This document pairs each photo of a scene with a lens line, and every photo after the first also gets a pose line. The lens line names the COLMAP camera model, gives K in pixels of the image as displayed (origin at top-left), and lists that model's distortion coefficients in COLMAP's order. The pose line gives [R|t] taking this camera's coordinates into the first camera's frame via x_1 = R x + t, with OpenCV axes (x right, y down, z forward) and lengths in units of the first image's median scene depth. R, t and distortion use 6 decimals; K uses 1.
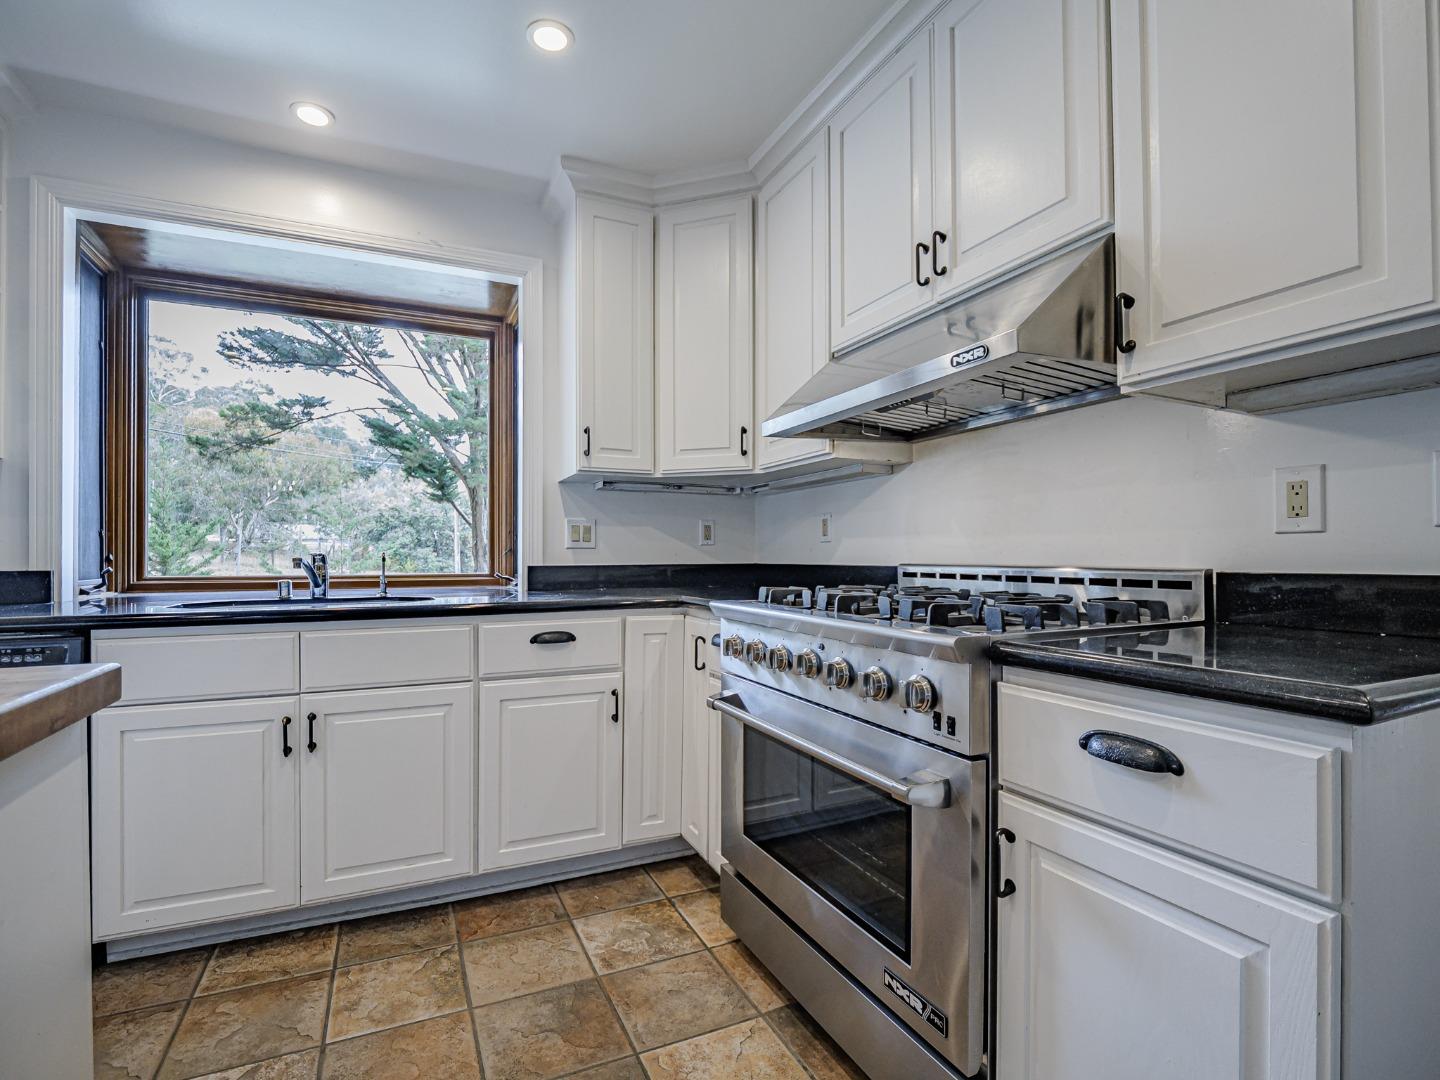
lens RADIAL K [[693.2, 0, 715.4], [0, 693.2, 550.6], [0, 0, 1]] dist [-0.017909, 0.000051]
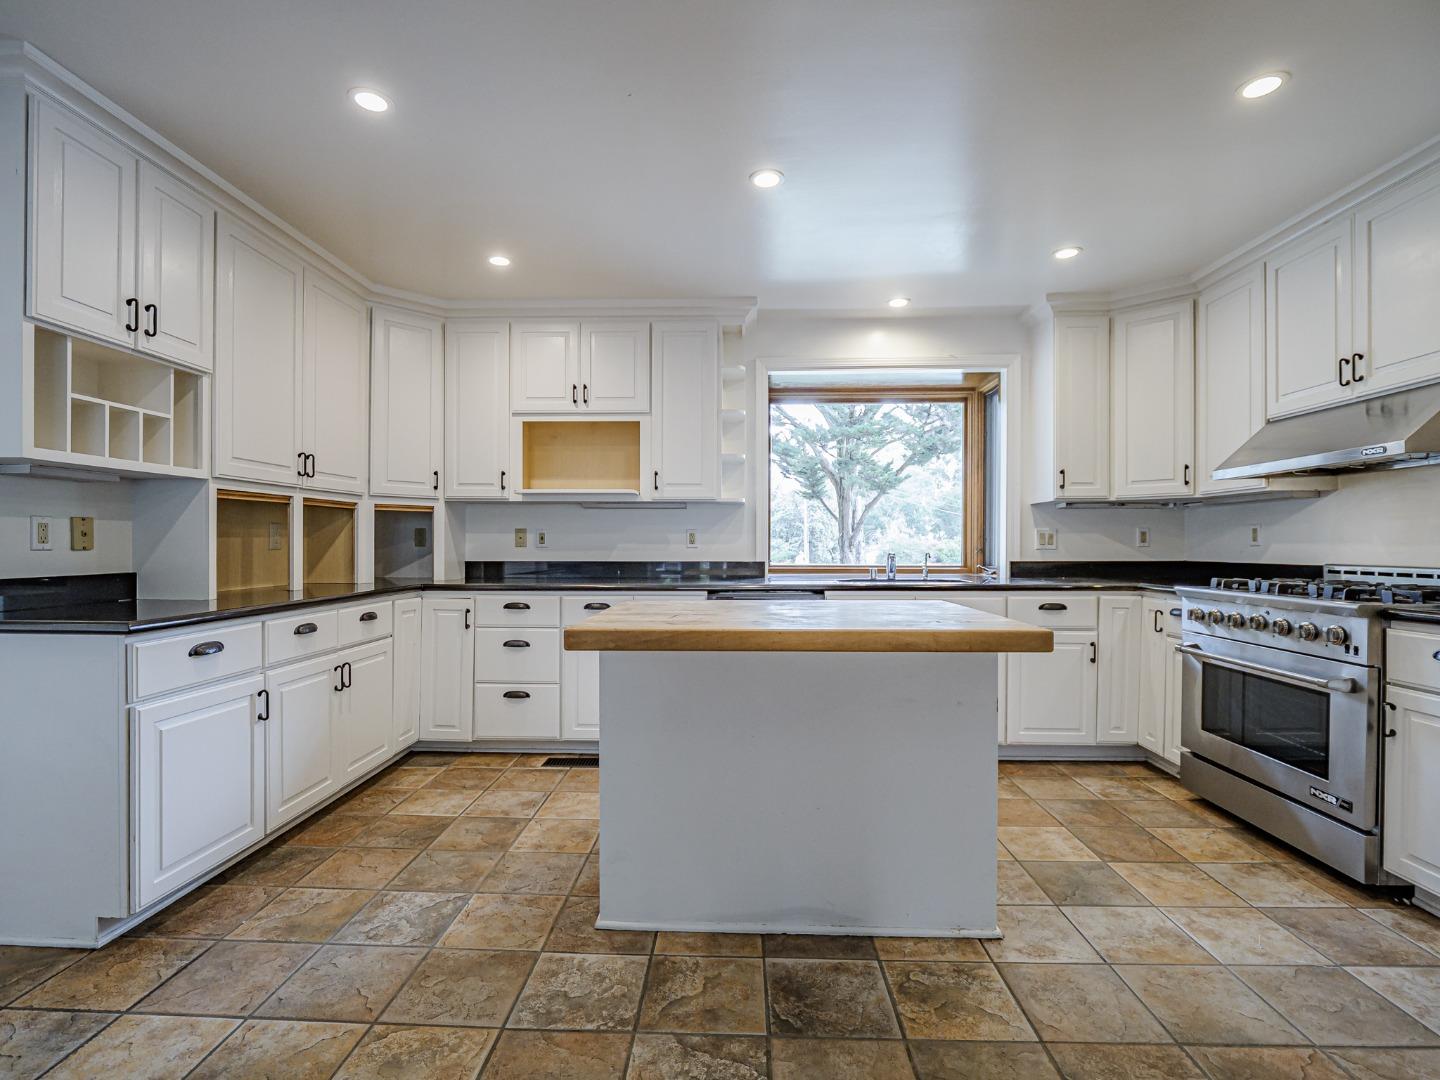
lens RADIAL K [[693.2, 0, 715.1], [0, 693.2, 548.6], [0, 0, 1]] dist [-0.017909, 0.000051]
pose [[0.890595, 0.004306, -0.454777, -0.217325], [0.001204, 0.999929, 0.011826, -0.032021], [0.454796, -0.011080, 0.890527, -0.842976]]
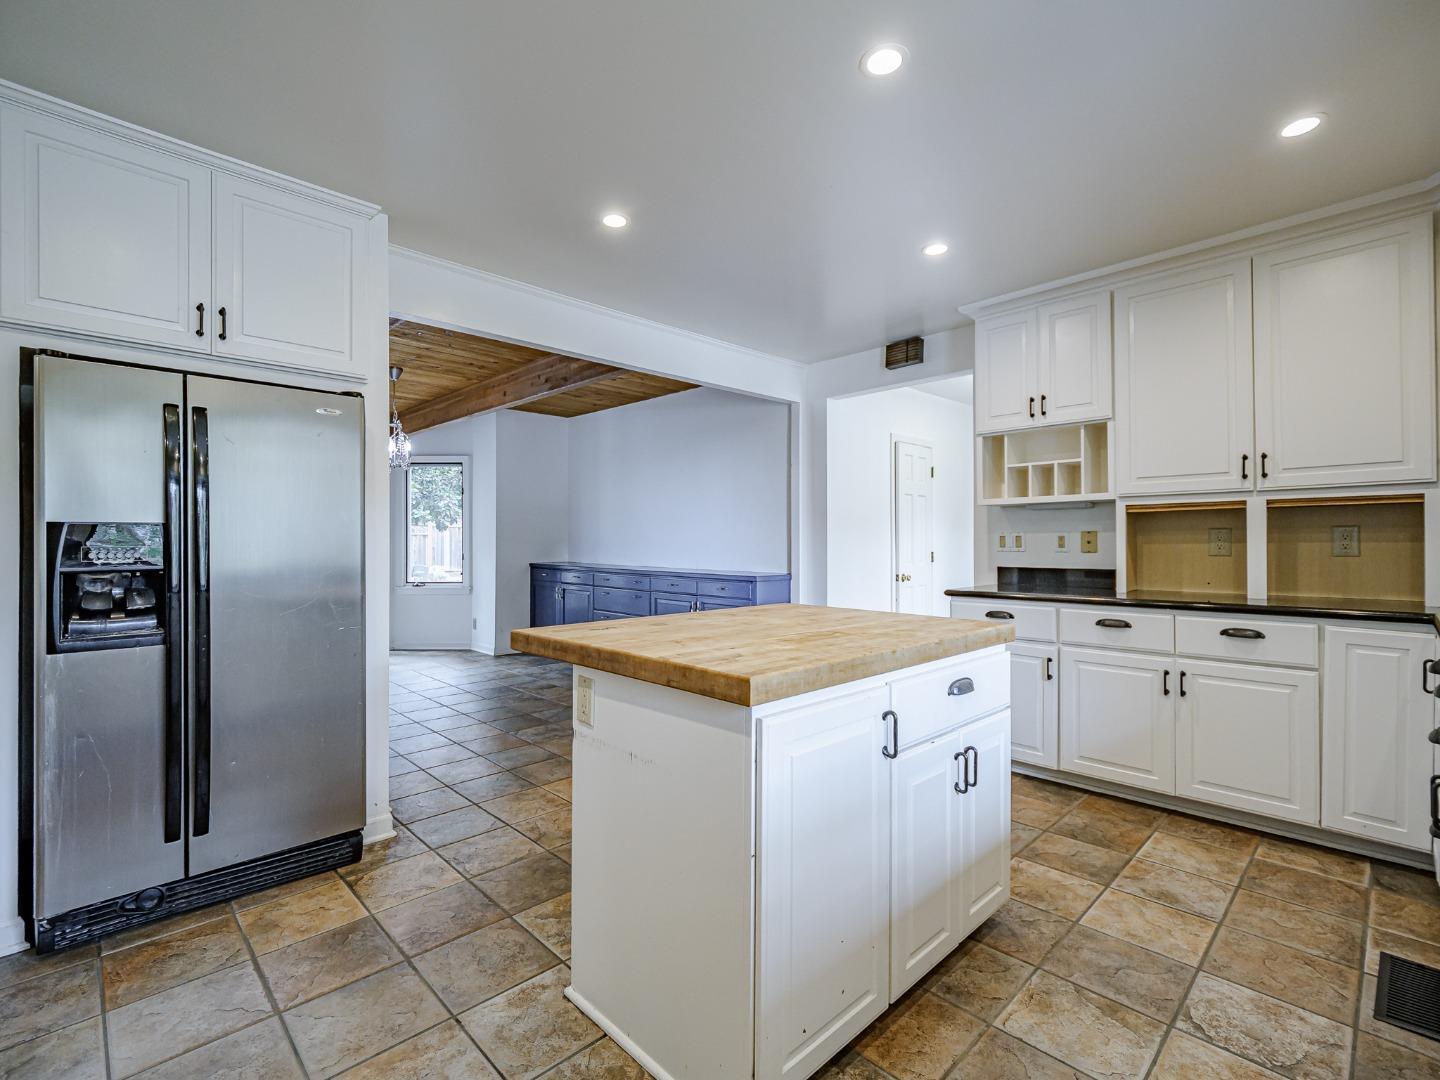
lens RADIAL K [[676.4, 0, 713.0], [0, 676.4, 529.0], [0, 0, 1]] dist [-0.003828, 0.002152]
pose [[-0.945352, -0.004193, -0.326024, -0.191339], [0.003312, 0.999742, -0.022463, -0.042301], [0.326034, -0.022315, -0.945095, 1.062123]]
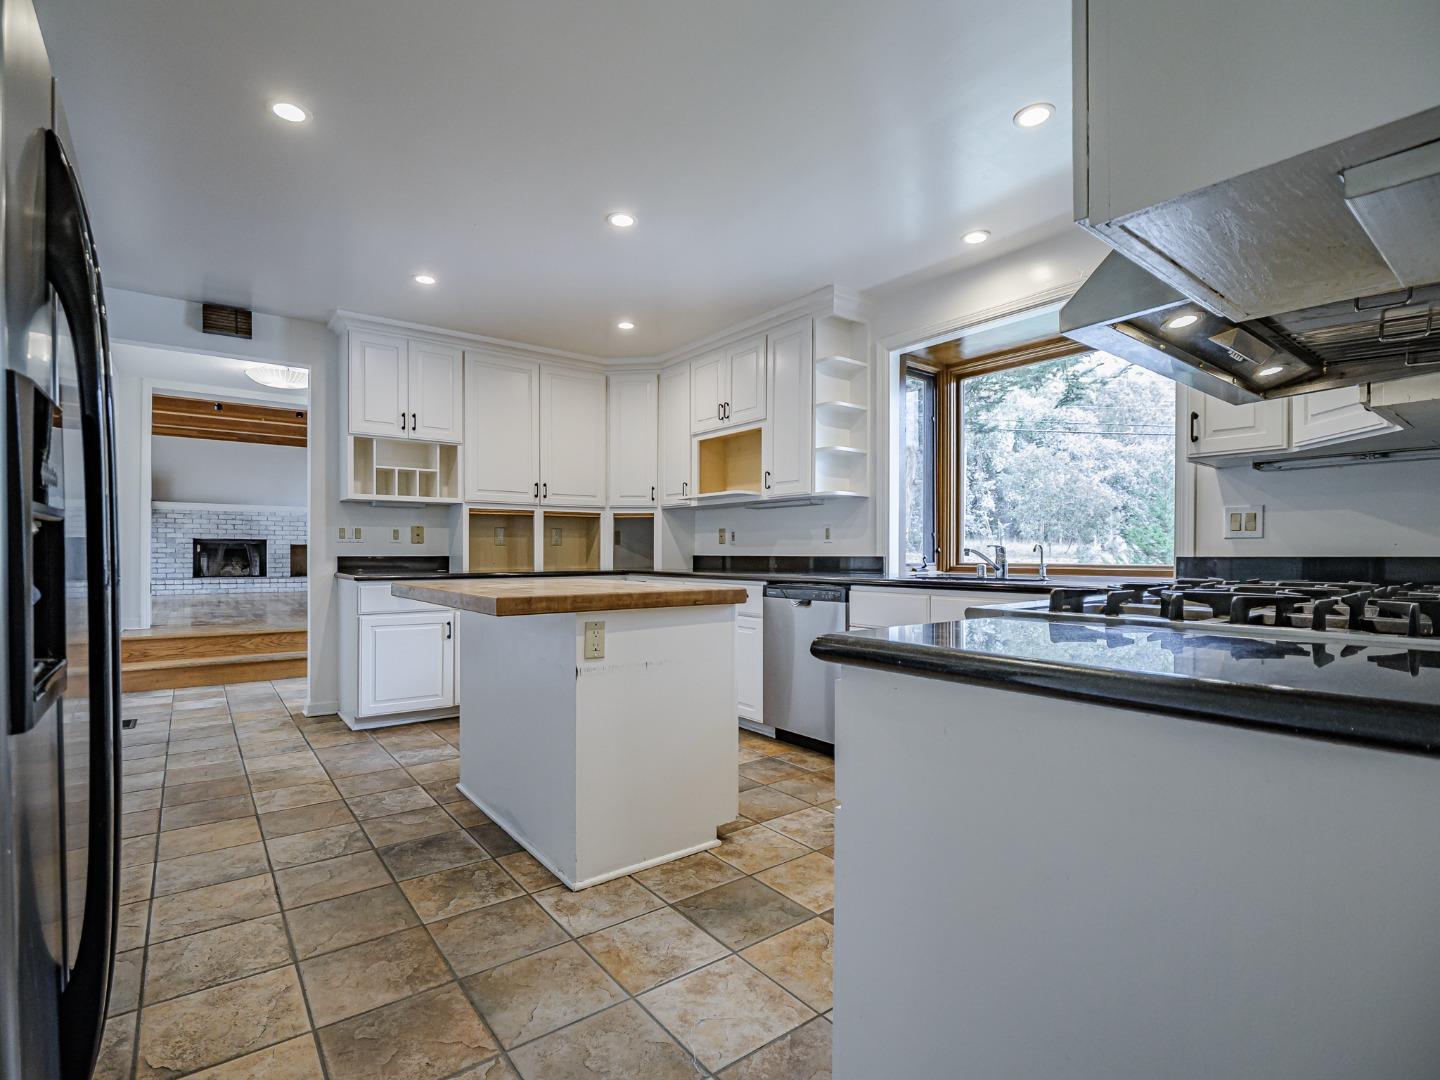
lens RADIAL K [[693.2, 0, 713.4], [0, 693.2, 553.1], [0, 0, 1]] dist [-0.017909, 0.000051]
pose [[0.216100, 0.001124, -0.976371, 0.757047], [0.004930, 0.999985, 0.002243, 0.015143], [0.976359, -0.005298, 0.216091, 0.168482]]
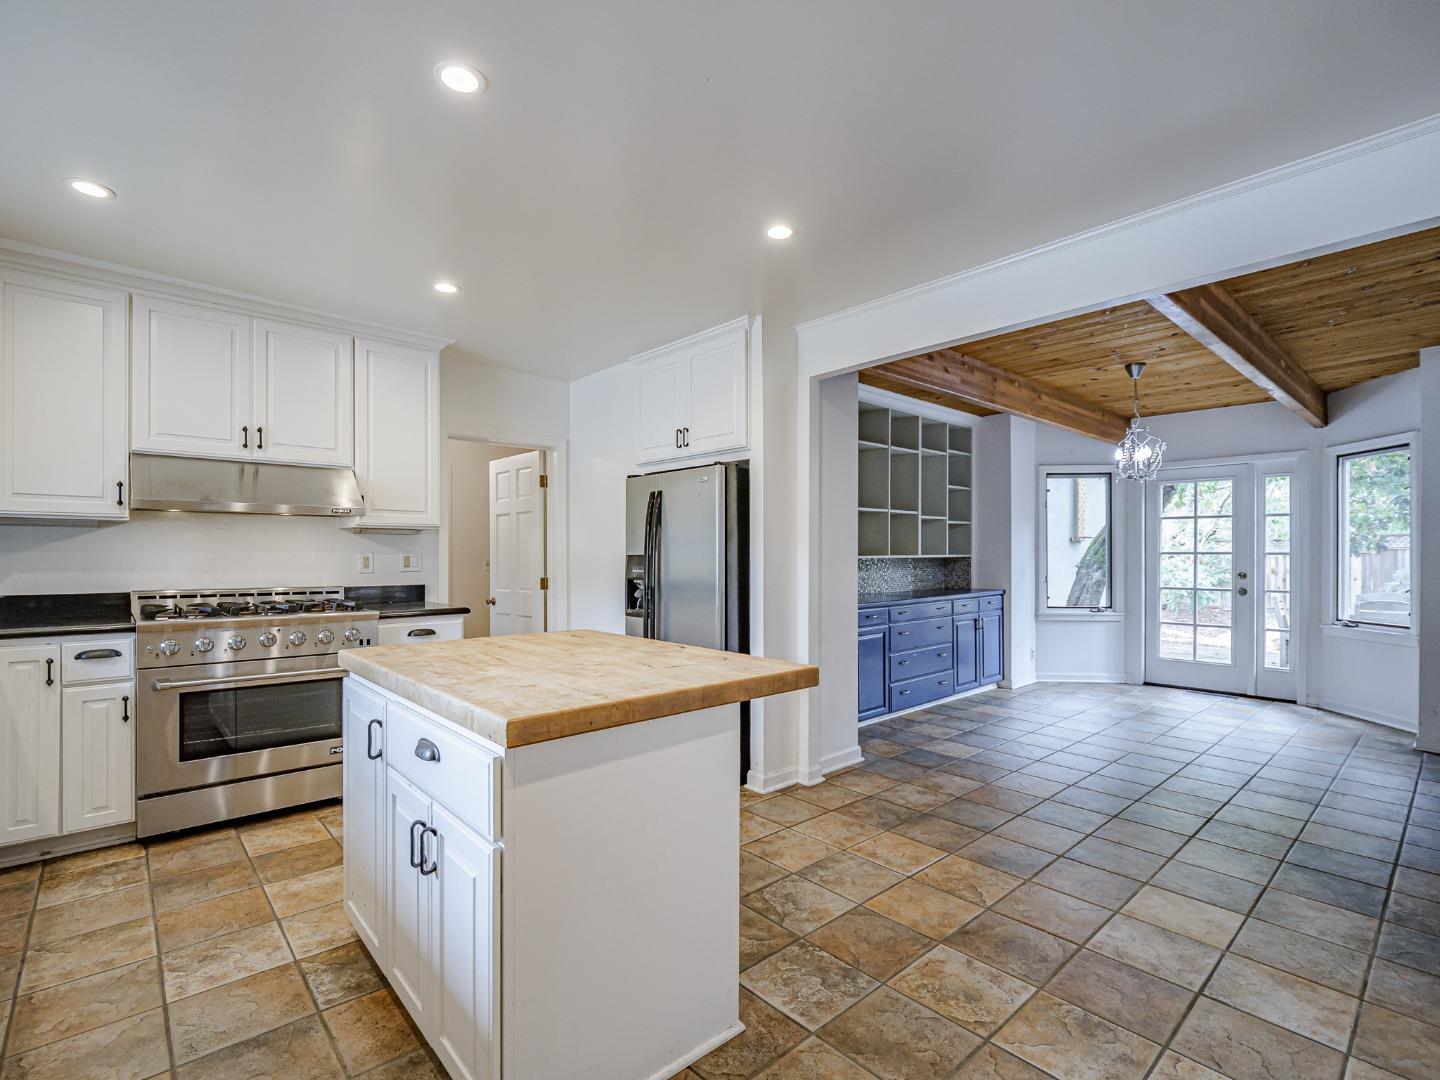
lens RADIAL K [[676.4, 0, 709.1], [0, 676.4, 559.7], [0, 0, 1]] dist [-0.003828, 0.002152]
pose [[-0.285037, -0.005823, 0.958499, -1.608106], [-0.010455, 0.999941, 0.002966, -0.071358], [-0.958460, -0.009176, -0.285081, 0.236420]]
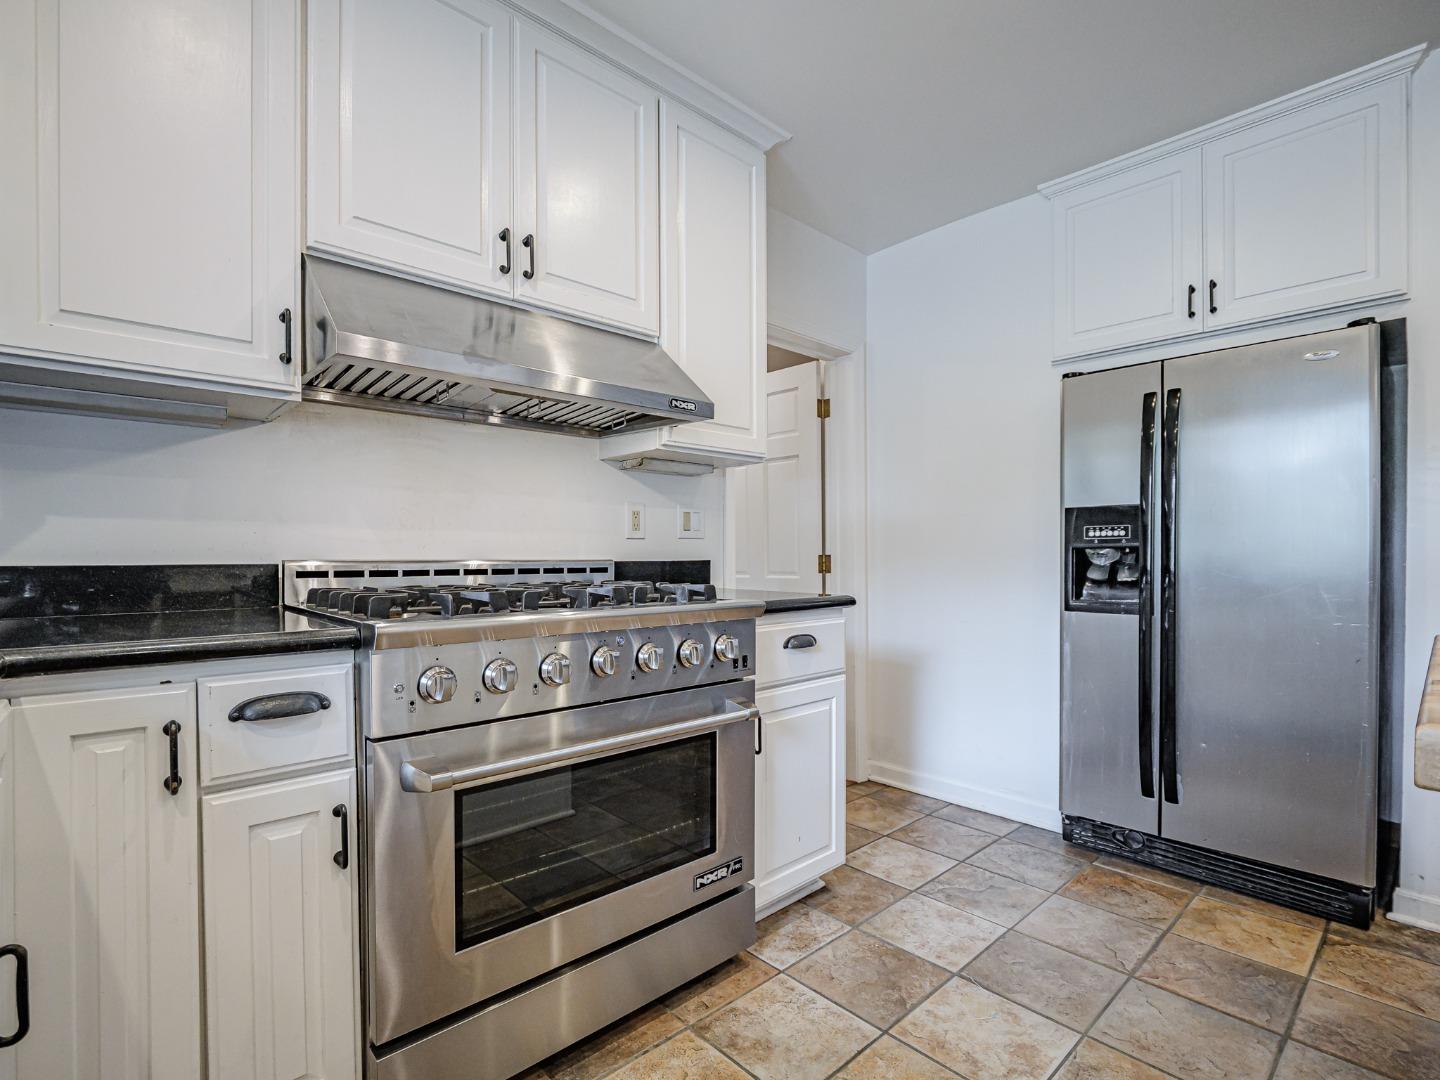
lens RADIAL K [[693.2, 0, 709.8], [0, 693.2, 566.4], [0, 0, 1]] dist [-0.017909, 0.000051]
pose [[-0.295491, -0.014711, 0.955232, -0.602862], [-0.006204, 0.999890, 0.013479, 0.013445], [-0.955325, -0.001943, -0.295550, 0.847134]]
